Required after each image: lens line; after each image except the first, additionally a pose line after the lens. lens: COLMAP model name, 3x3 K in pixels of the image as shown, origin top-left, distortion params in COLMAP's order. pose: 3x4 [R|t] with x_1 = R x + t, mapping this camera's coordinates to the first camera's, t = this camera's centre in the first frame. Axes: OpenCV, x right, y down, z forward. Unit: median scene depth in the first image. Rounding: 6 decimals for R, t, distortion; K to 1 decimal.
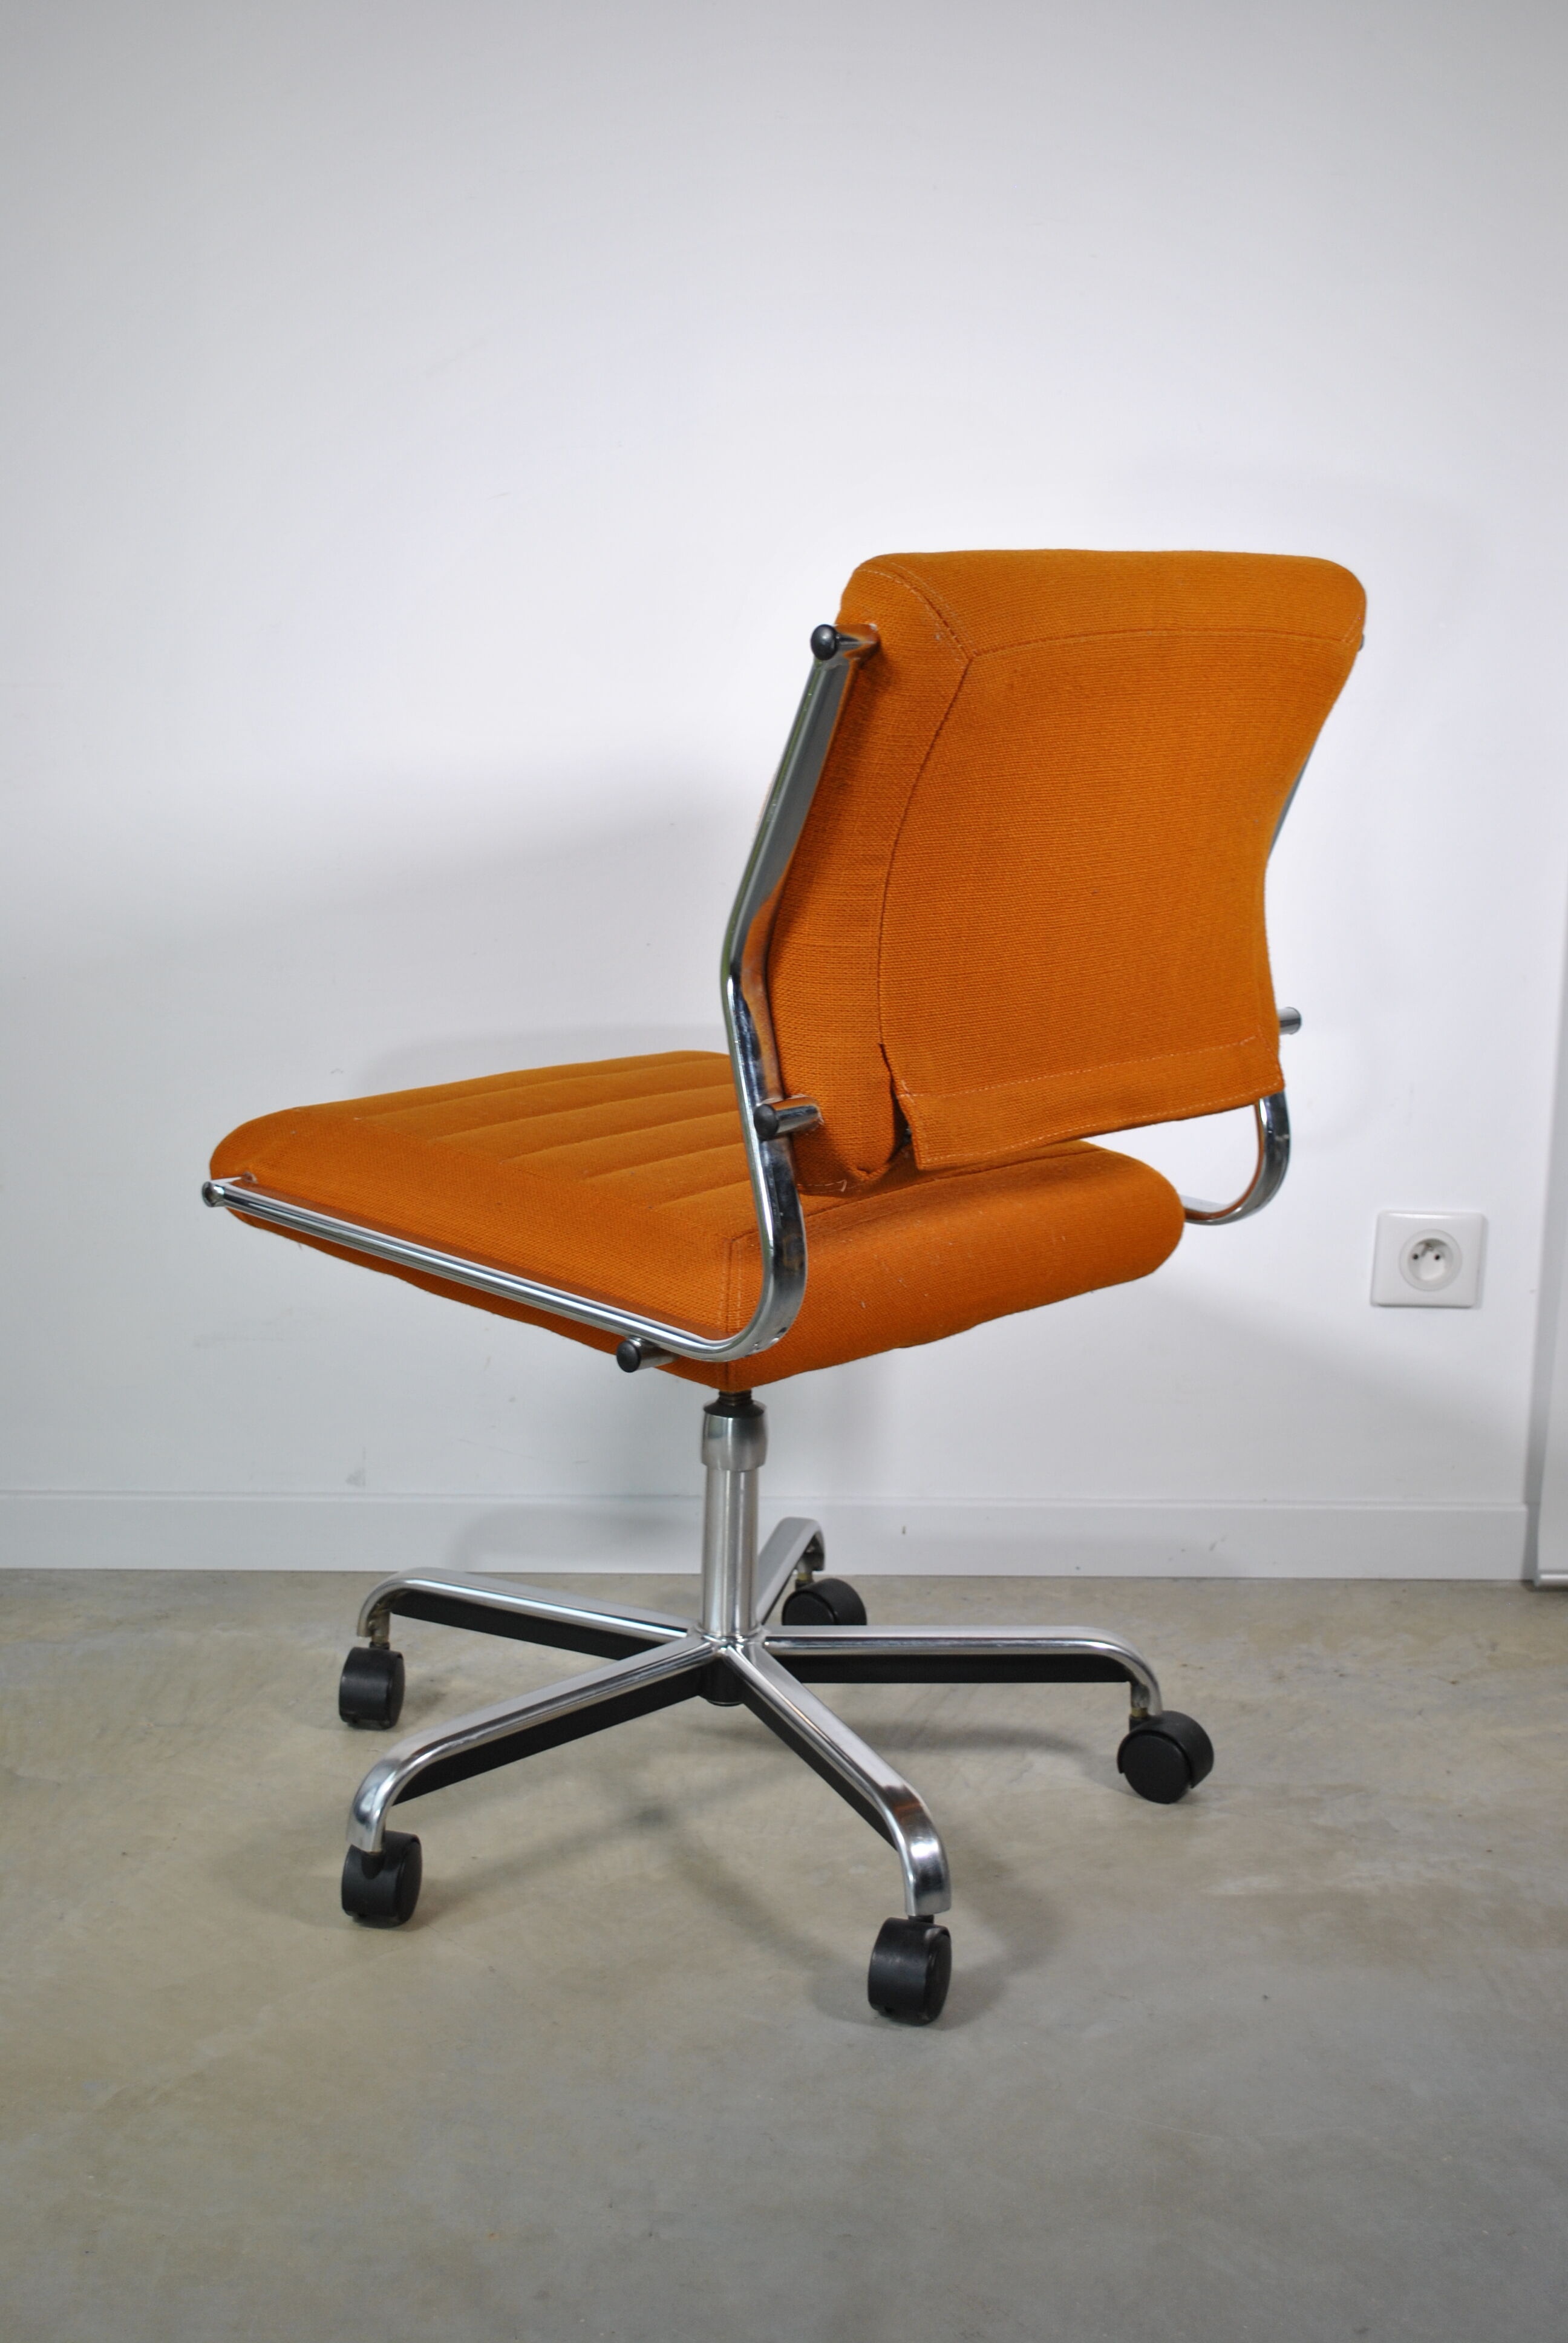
lens RADIAL K [[2946.5, 0, 788.7], [0, 2946.5, 1167.3], [0, 0, 1]] dist [-0.027997, 0.008000]
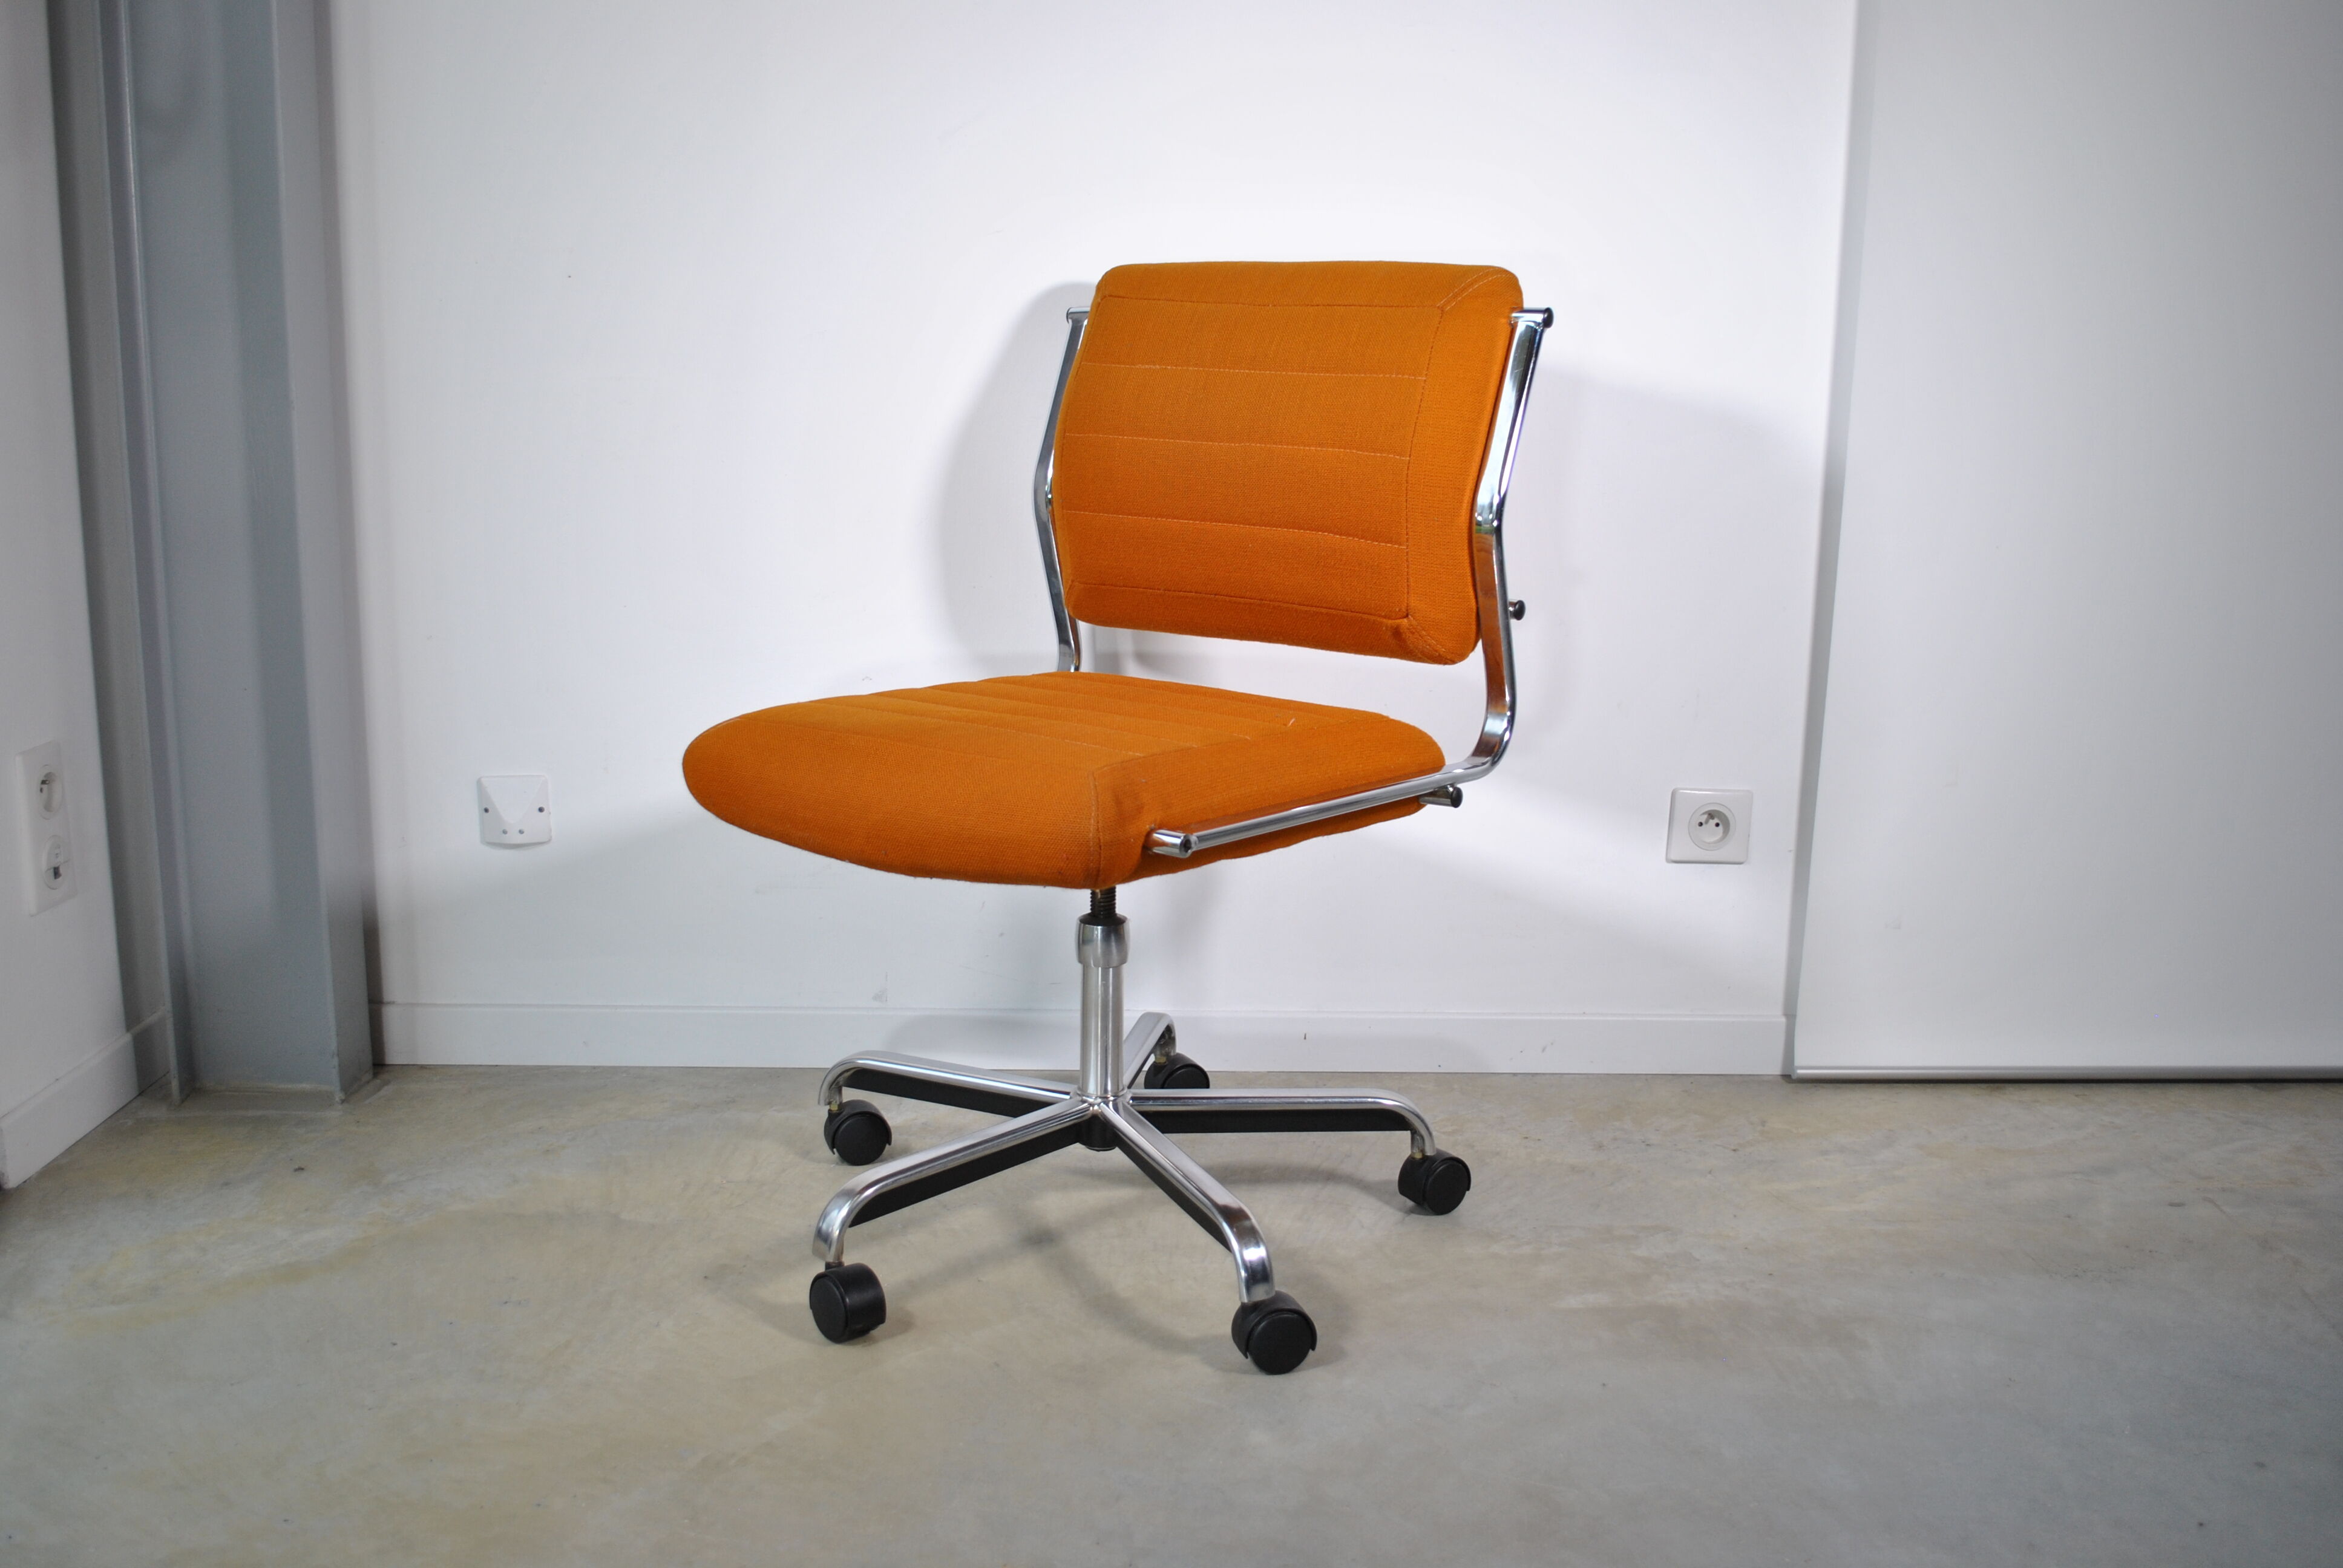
lens RADIAL K [[2209.6, 0, 1195.1], [0, 2209.6, 783.4], [0, 0, 1]] dist [-0.059087, 0.011213]
pose [[0.999967, 0.000435, 0.008144, -0.020357], [-0.000335, 0.999924, -0.012309, 0.029159], [-0.008148, 0.012305, 0.999891, 0.039290]]
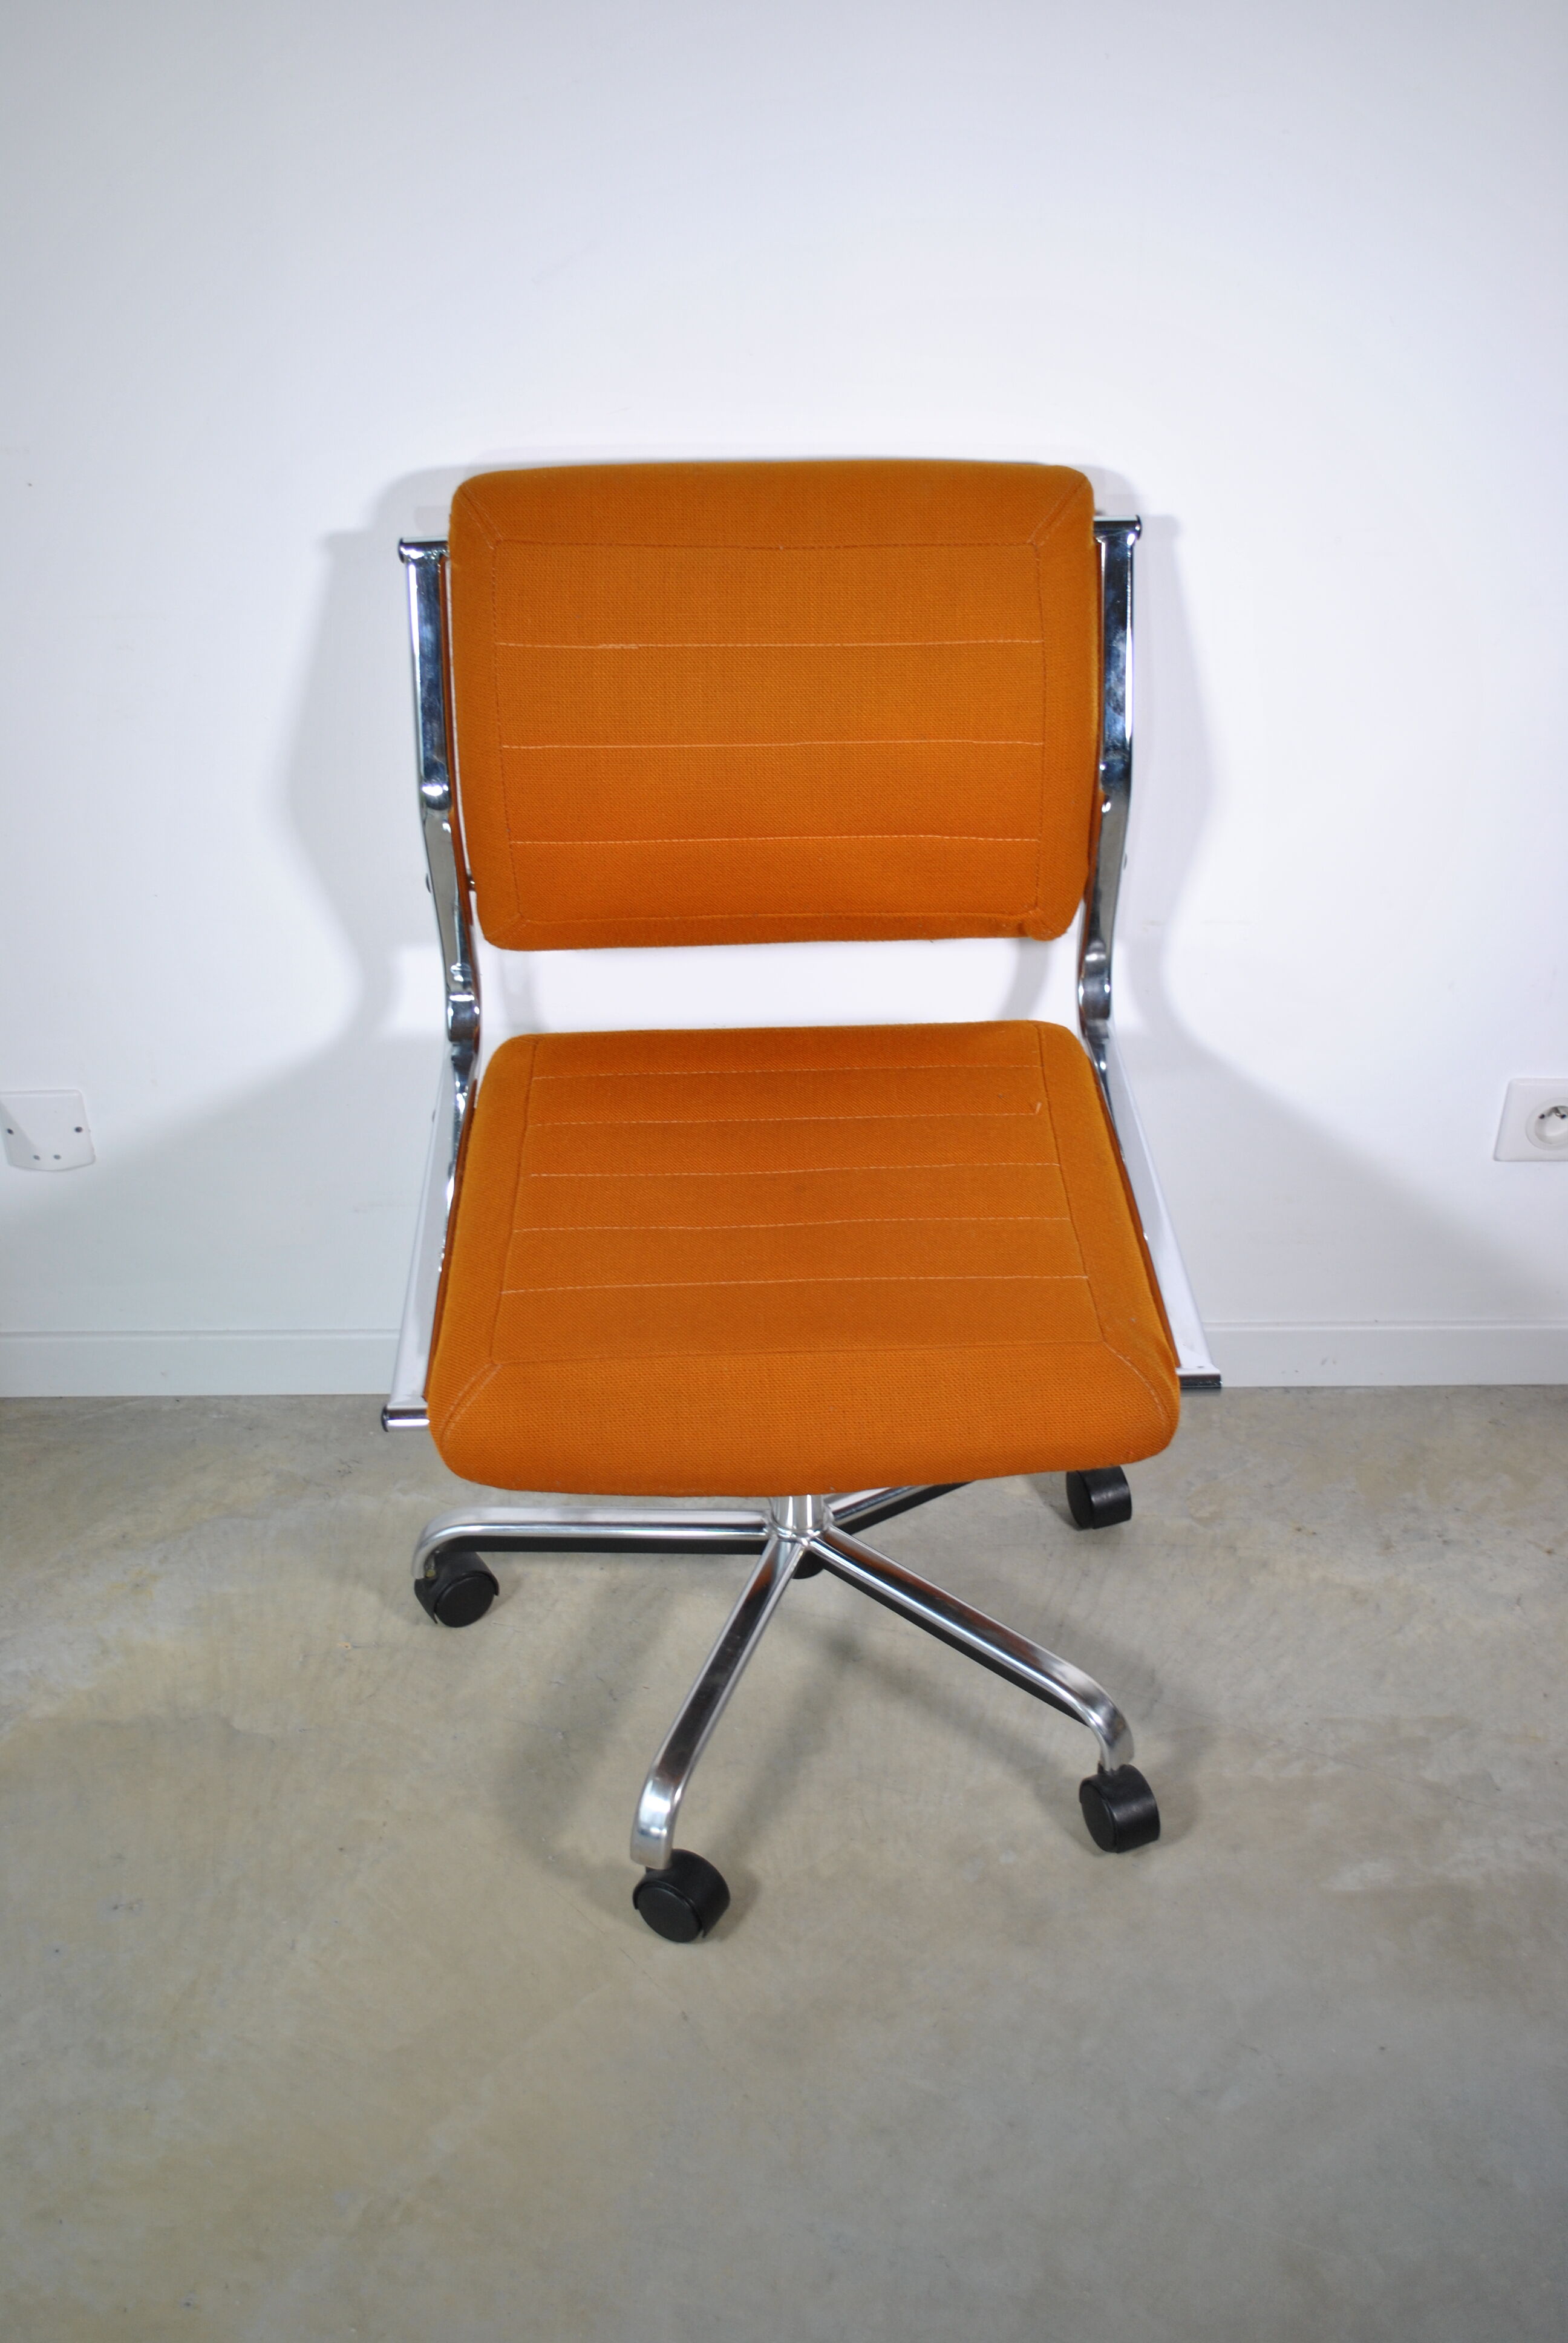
lens RADIAL K [[2602.0, 0, 784.0], [0, 2602.0, 1171.5], [0, 0, 1]] dist [-0.044939, 0.008739]
pose [[0.999695, -0.007670, -0.023472, -0.033630], [0.015772, 0.929699, 0.367982, -0.339985], [0.019000, -0.368240, 0.929536, 0.183938]]
